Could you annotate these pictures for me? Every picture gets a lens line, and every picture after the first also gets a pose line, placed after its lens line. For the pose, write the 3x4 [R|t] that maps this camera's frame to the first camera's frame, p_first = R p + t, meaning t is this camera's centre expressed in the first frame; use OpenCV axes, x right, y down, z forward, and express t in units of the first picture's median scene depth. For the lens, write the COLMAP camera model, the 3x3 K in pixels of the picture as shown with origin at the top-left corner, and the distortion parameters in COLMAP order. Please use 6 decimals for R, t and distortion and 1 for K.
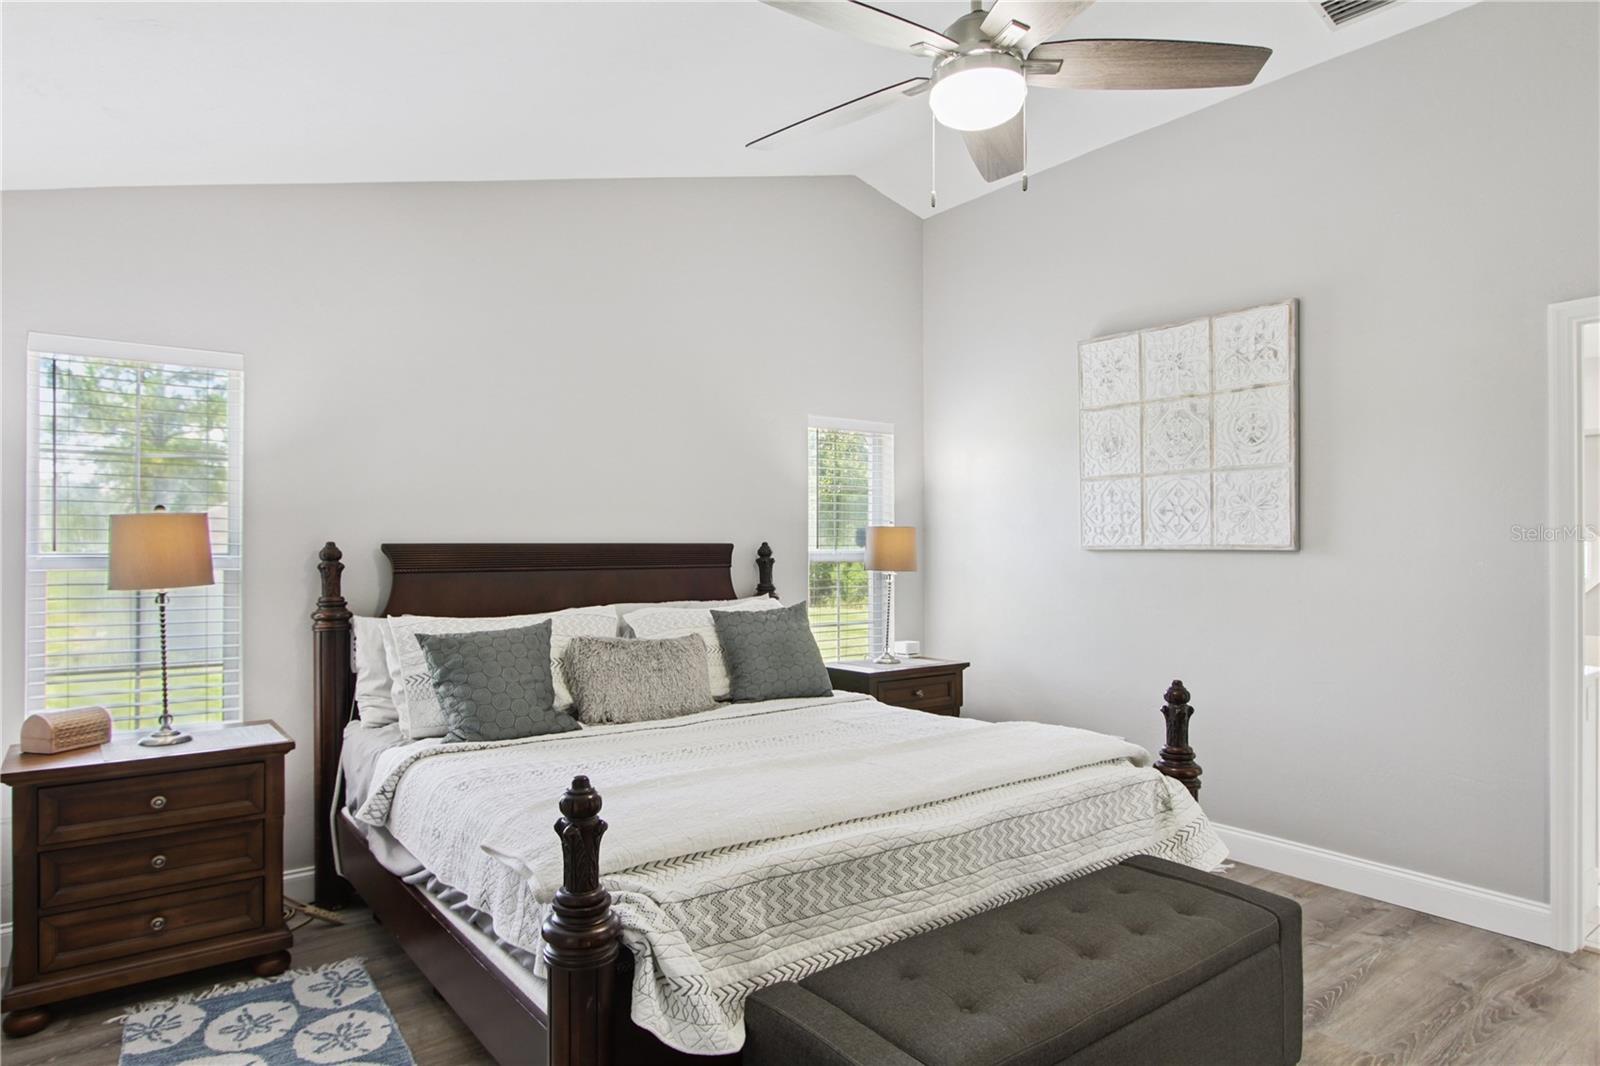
lens RADIAL K [[962.6, 0, 799.2], [0, 962.6, 537.6], [0, 0, 1]] dist [-0.002019, 0.000293]
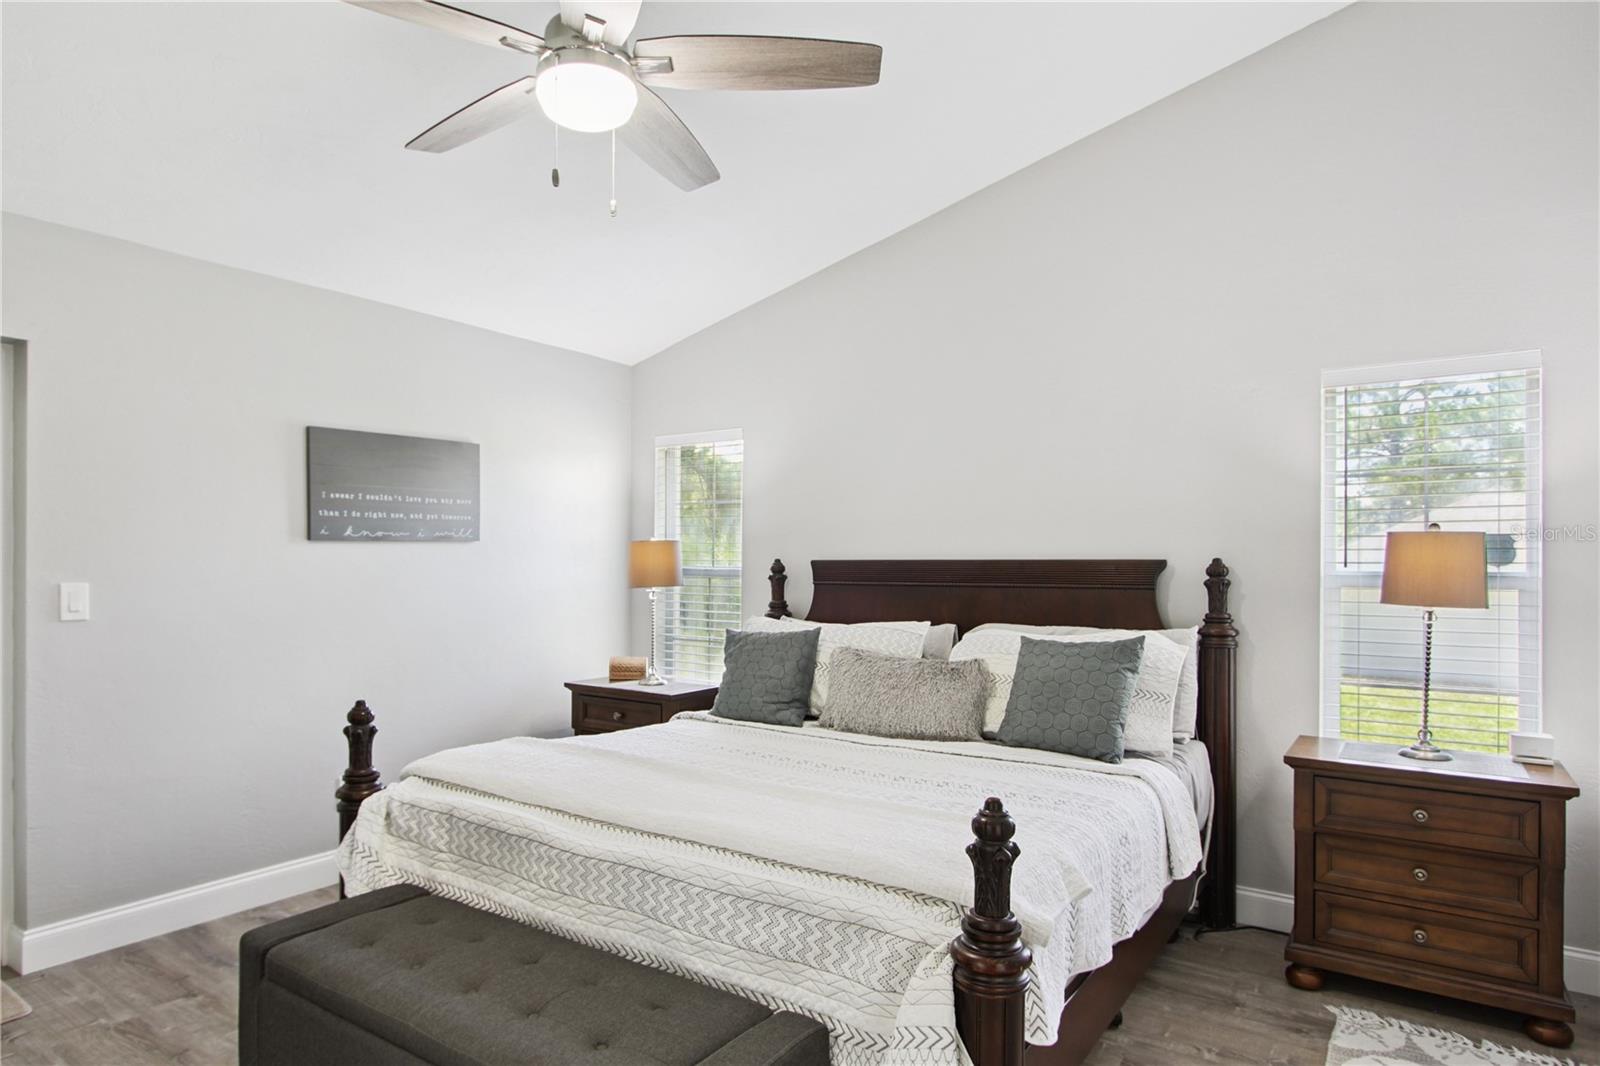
lens RADIAL K [[962.6, 0, 805.3], [0, 962.6, 562.3], [0, 0, 1]] dist [-0.002019, 0.000293]
pose [[0.278721, 0.001509, -0.960371, 0.780090], [0.006451, 0.999973, 0.003444, 0.003815], [0.960350, -0.007155, 0.278704, 0.628680]]
